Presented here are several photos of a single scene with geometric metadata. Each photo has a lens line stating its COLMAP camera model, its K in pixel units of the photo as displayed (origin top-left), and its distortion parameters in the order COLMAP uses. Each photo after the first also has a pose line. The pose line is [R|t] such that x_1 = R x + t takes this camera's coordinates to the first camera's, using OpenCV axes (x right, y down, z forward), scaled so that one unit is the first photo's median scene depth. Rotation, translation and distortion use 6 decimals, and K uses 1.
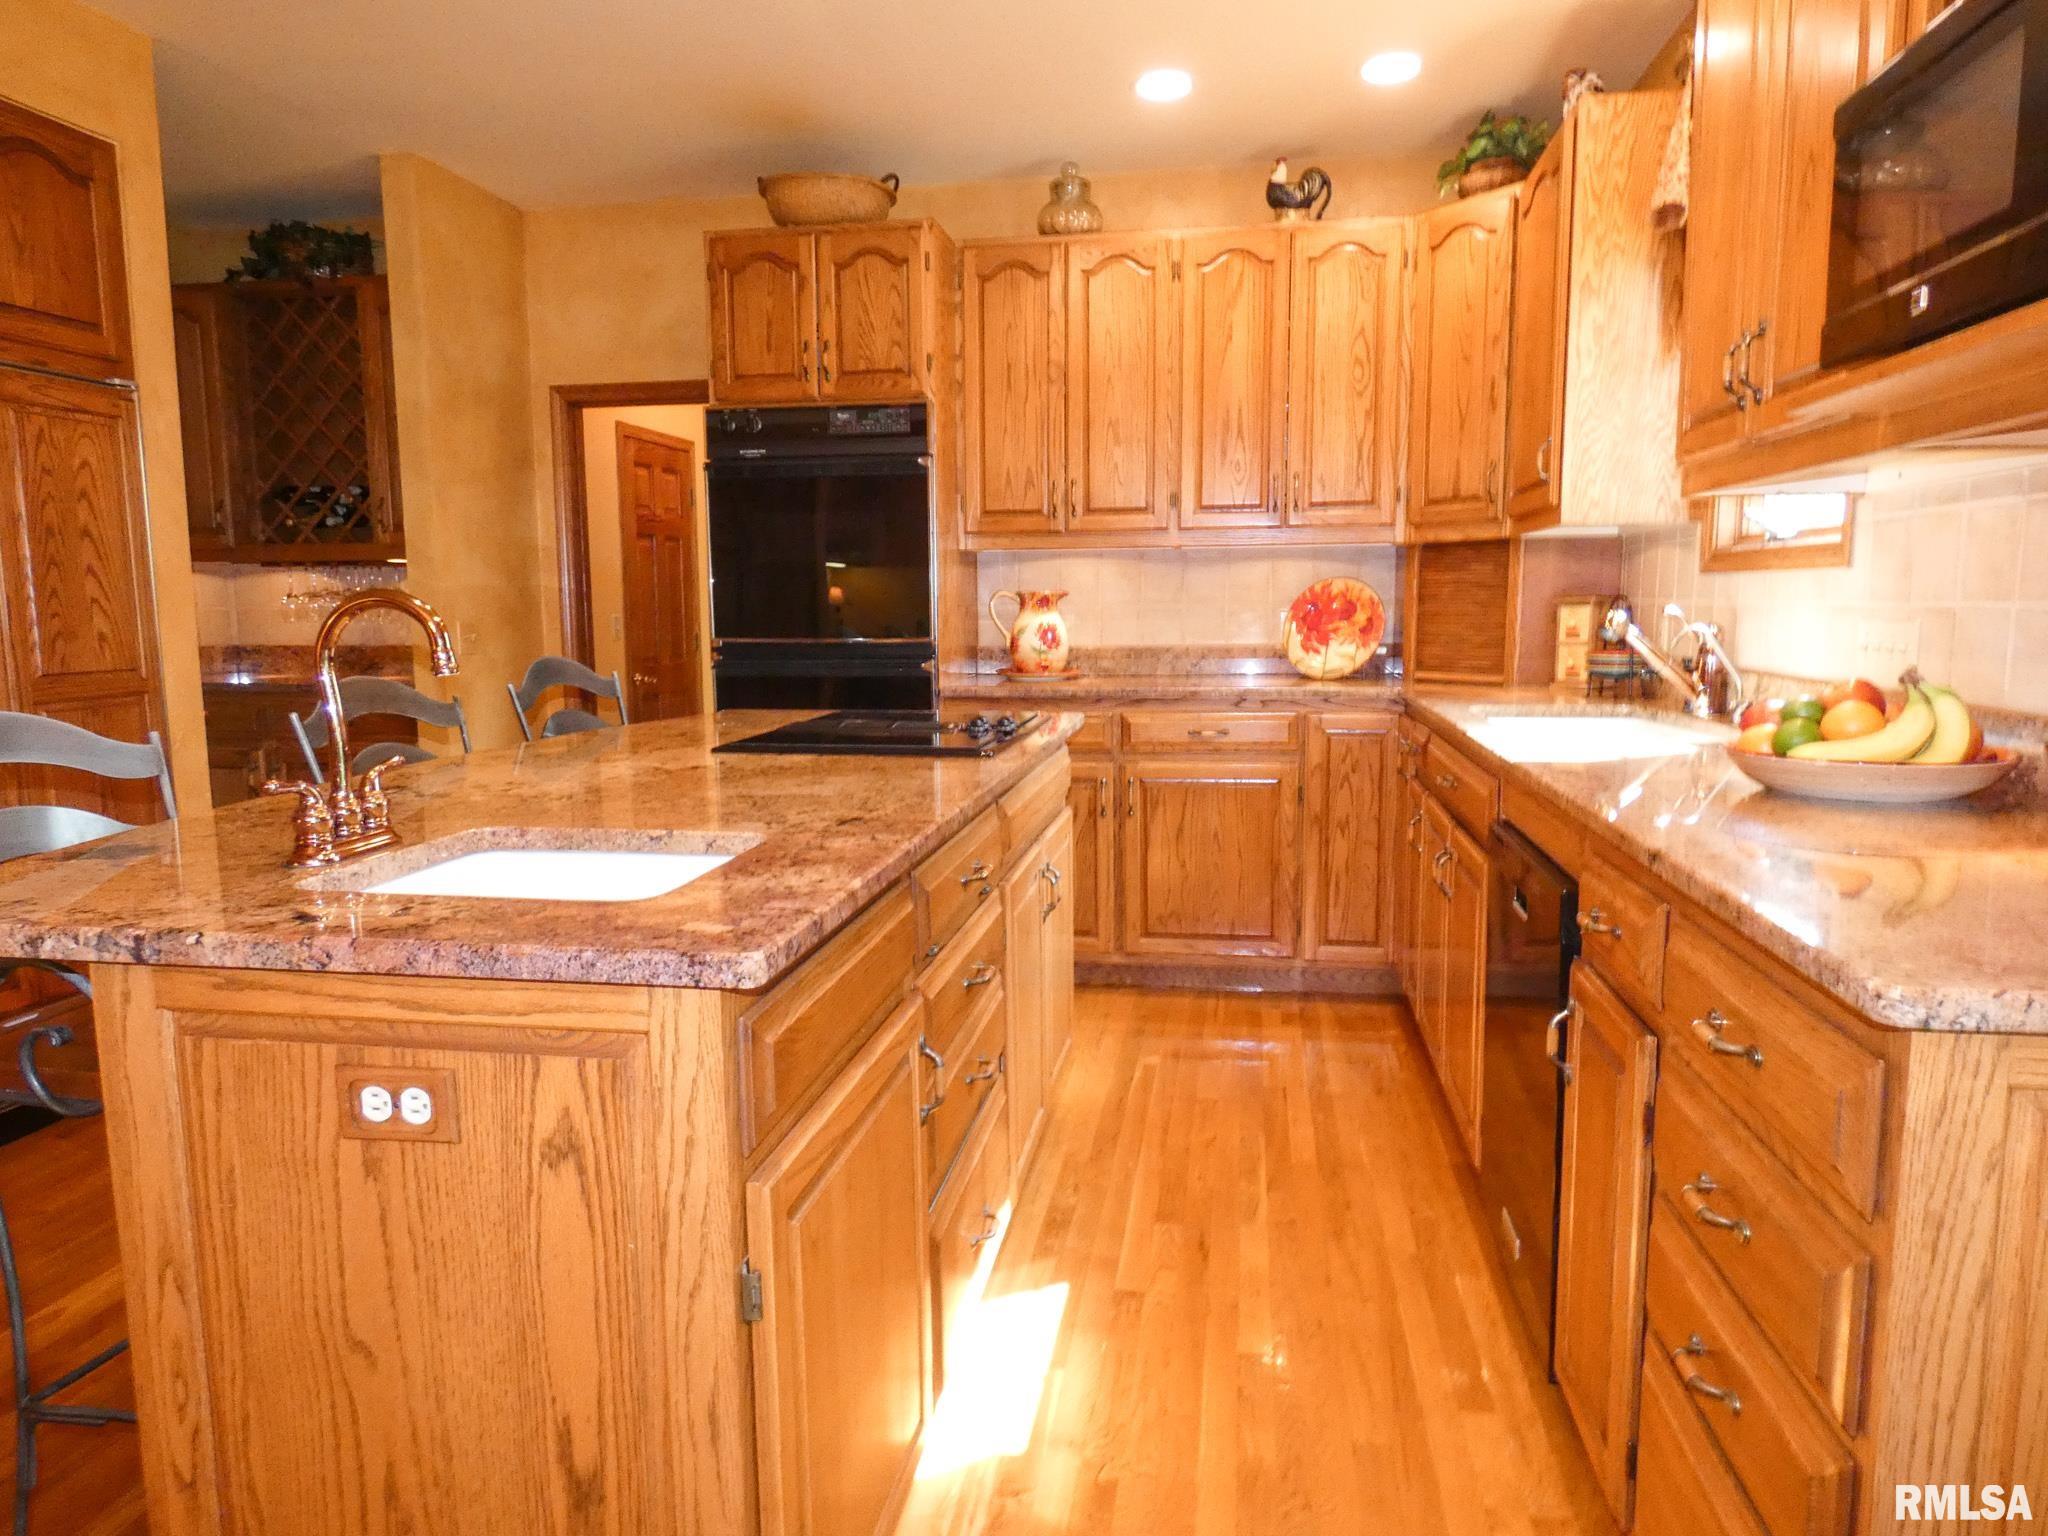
lens RADIAL K [[1282.0, 0, 1029.0], [0, 1282.0, 744.9], [0, 0, 1]] dist [0.003617, -0.000742]
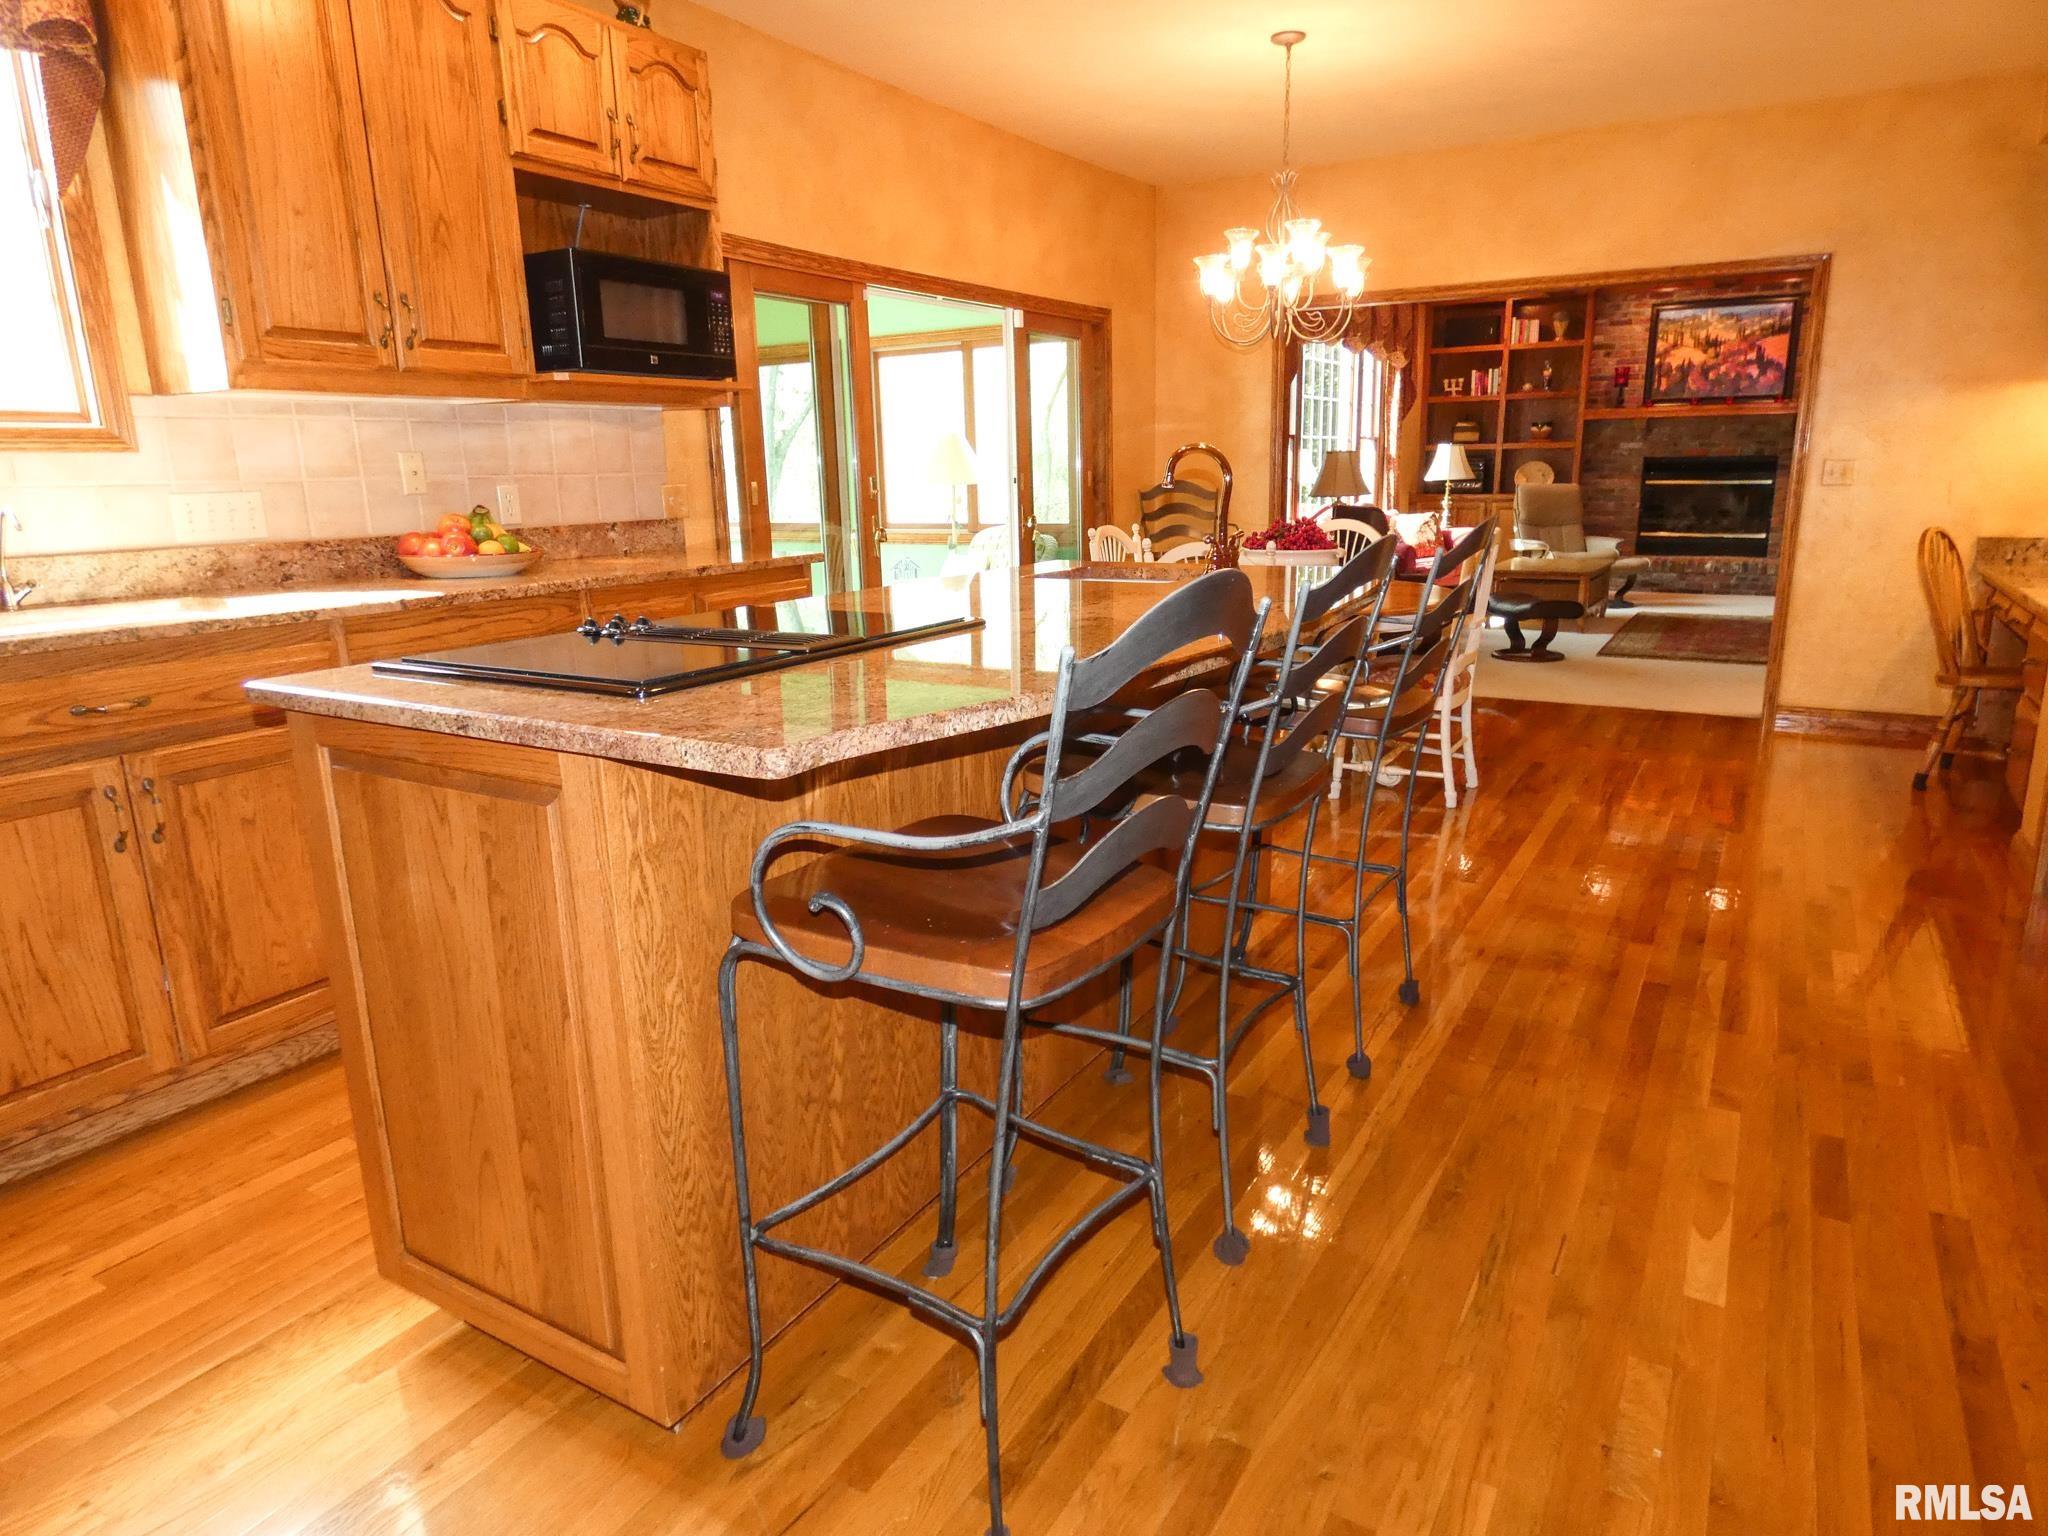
lens RADIAL K [[1226.5, 0, 1024.0], [0, 1226.5, 768.0], [0, 0, 1]] dist [-0.000984, -0.001027]
pose [[-0.926920, -0.065622, 0.369477, -0.340714], [0.067760, 0.939139, 0.336790, -0.107887], [-0.369091, 0.337213, -0.866060, 1.014124]]
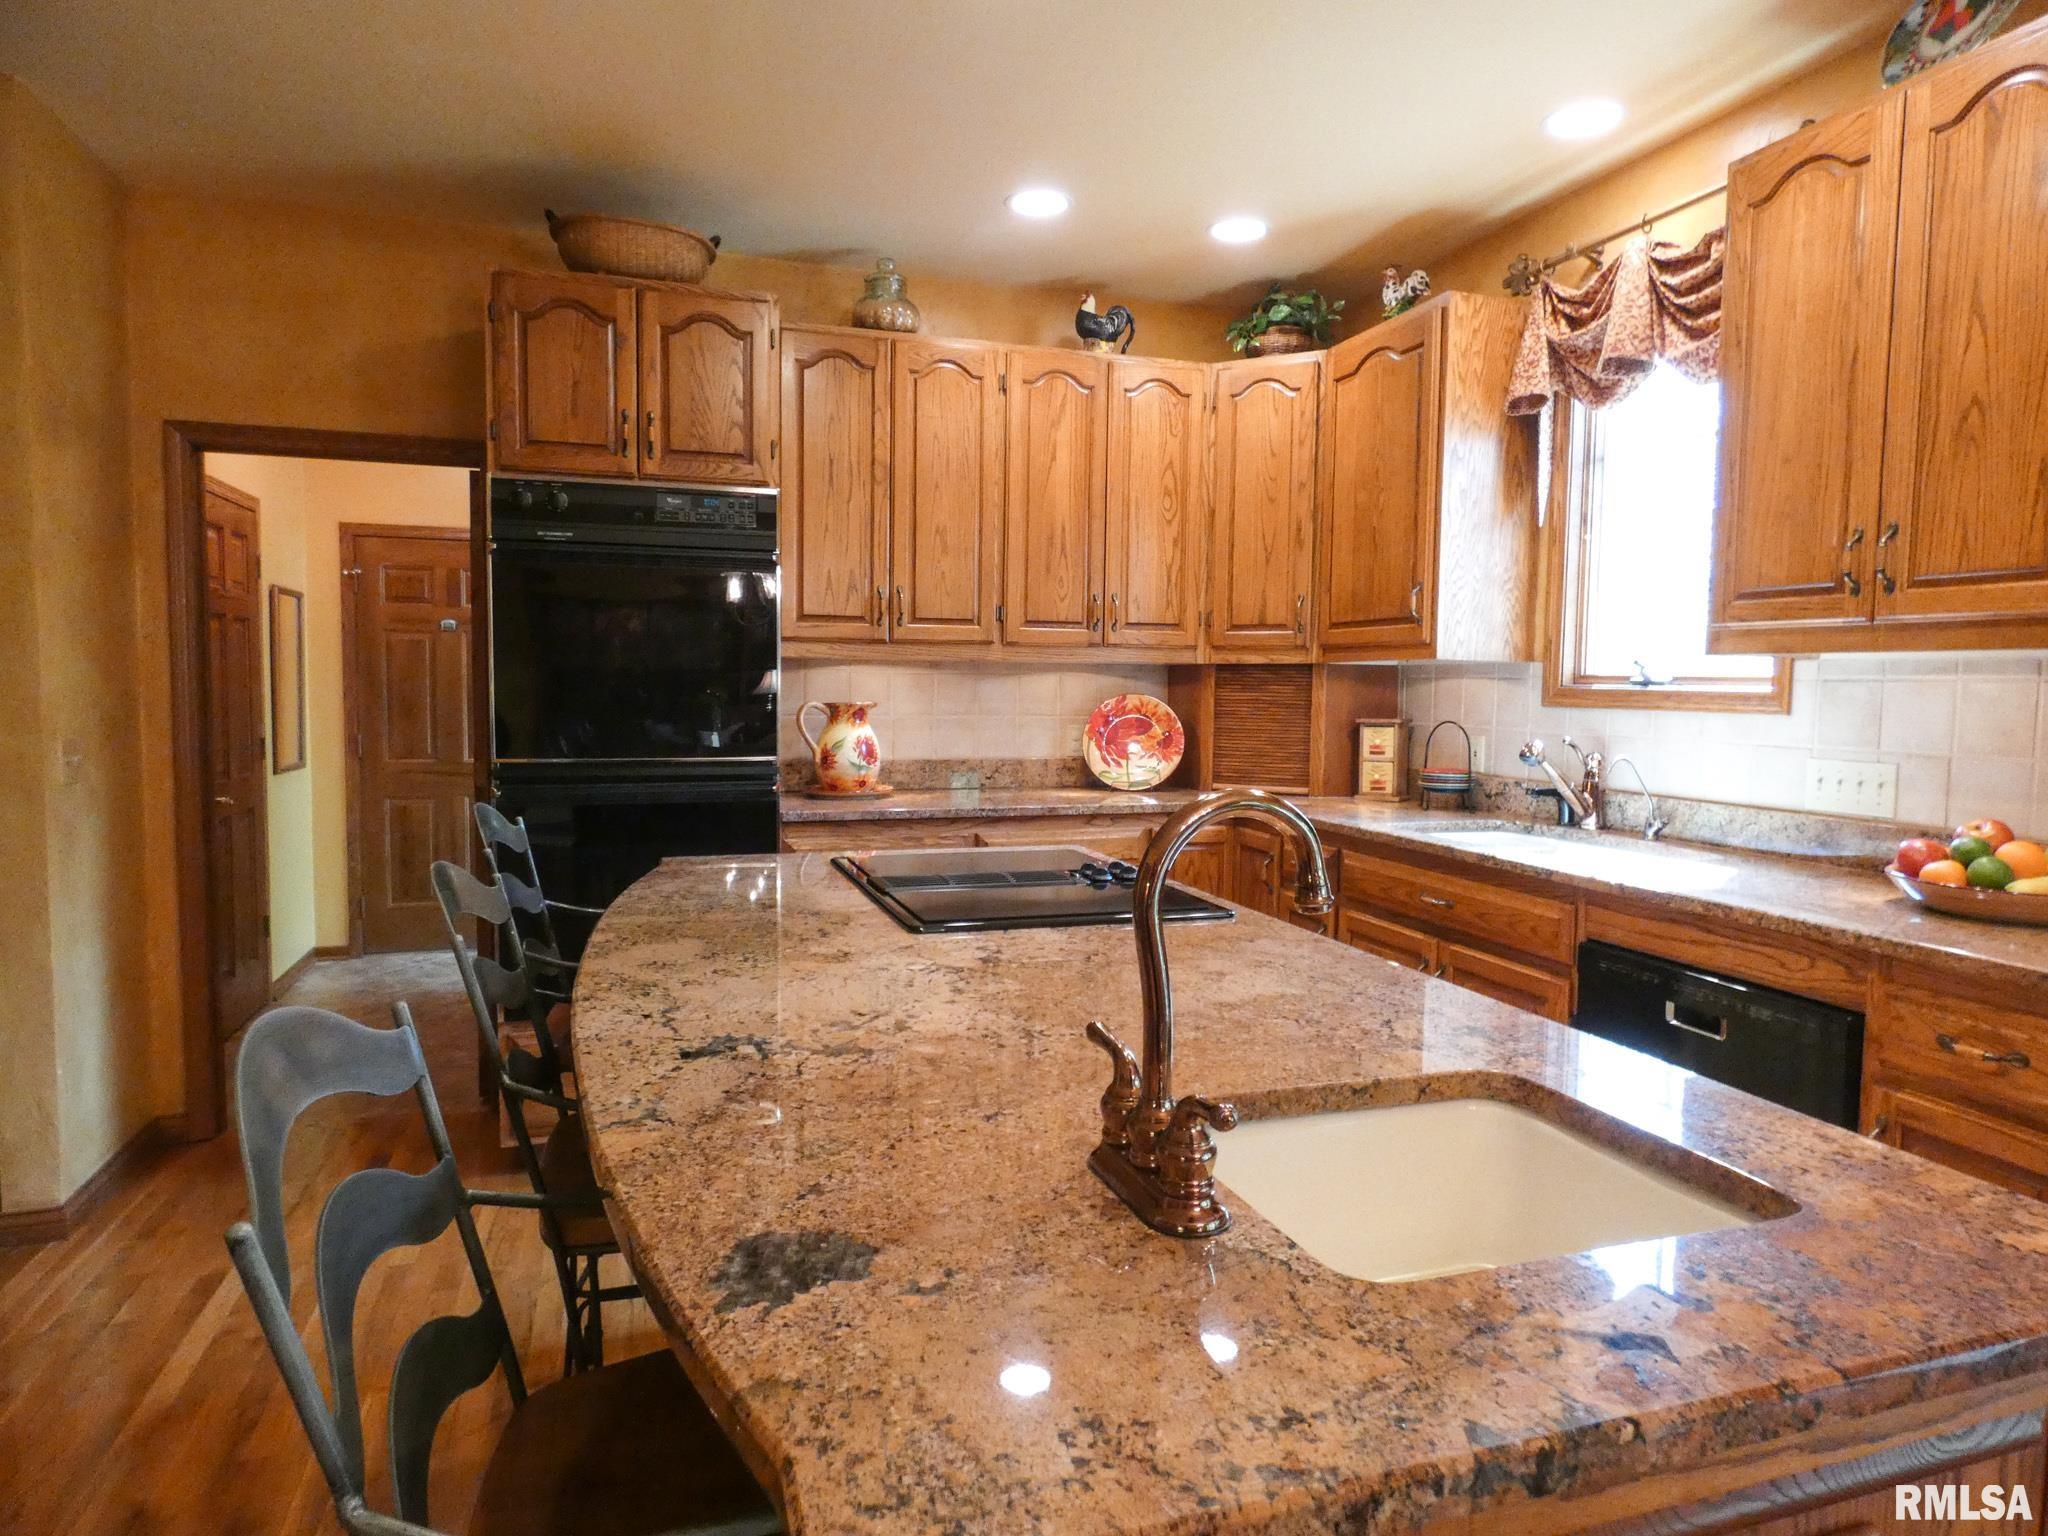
lens RADIAL K [[1226.5, 0, 1024.0], [0, 1226.5, 768.0], [0, 0, 1]] dist [-0.000984, -0.001027]
pose [[0.888695, -0.012465, 0.458330, -0.311347], [0.032338, 0.998845, -0.035537, -0.039106], [-0.457358, 0.046403, 0.888071, 0.164917]]
